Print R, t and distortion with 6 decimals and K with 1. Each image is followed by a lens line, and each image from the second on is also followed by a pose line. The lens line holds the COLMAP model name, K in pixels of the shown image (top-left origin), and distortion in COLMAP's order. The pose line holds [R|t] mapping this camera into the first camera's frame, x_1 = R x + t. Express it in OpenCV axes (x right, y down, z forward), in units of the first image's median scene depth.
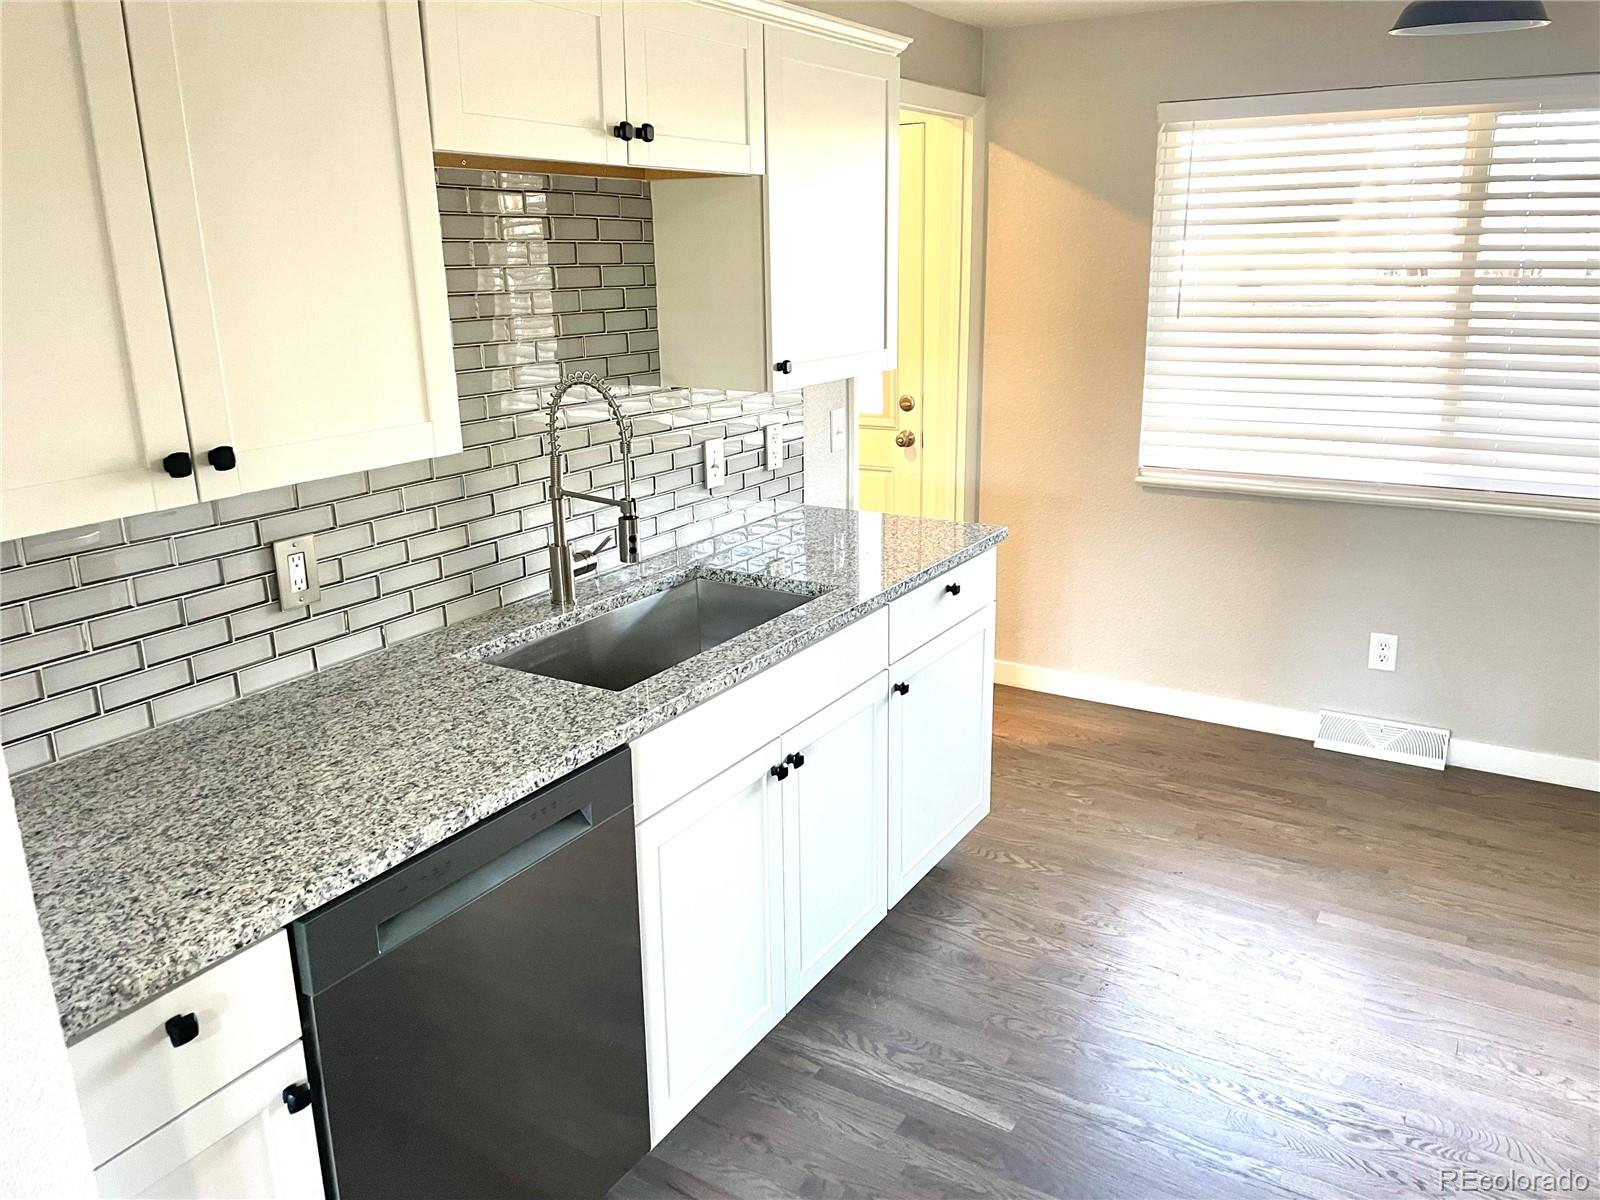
lens RADIAL K [[1211.9, 0, 802.6], [0, 1211.9, 594.2], [0, 0, 1]] dist [0.100760, -0.117635]
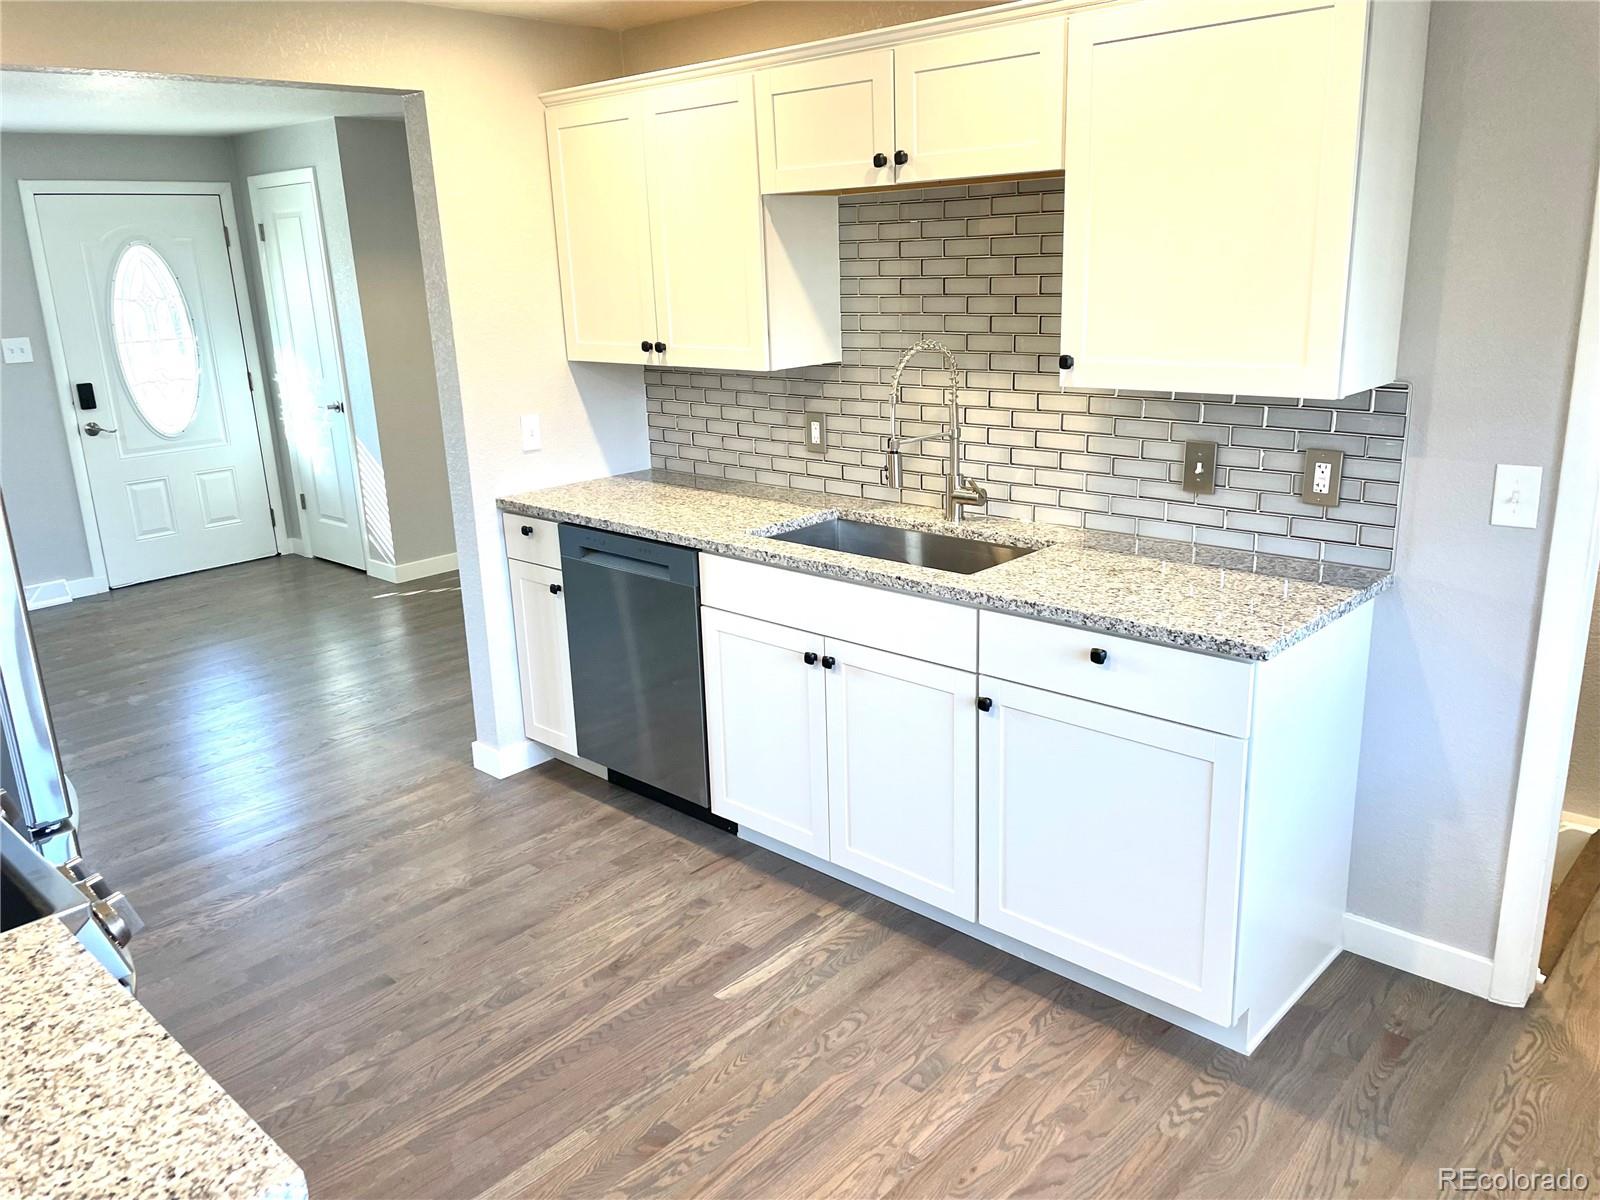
lens RADIAL K [[1211.9, 0, 802.6], [0, 1211.9, 594.2], [0, 0, 1]] dist [0.100760, -0.117635]
pose [[-0.213809, 0.281253, -0.935512, 0.912605], [-0.221331, 0.918806, 0.326815, -0.263437], [0.951472, 0.276934, -0.134199, 0.892855]]
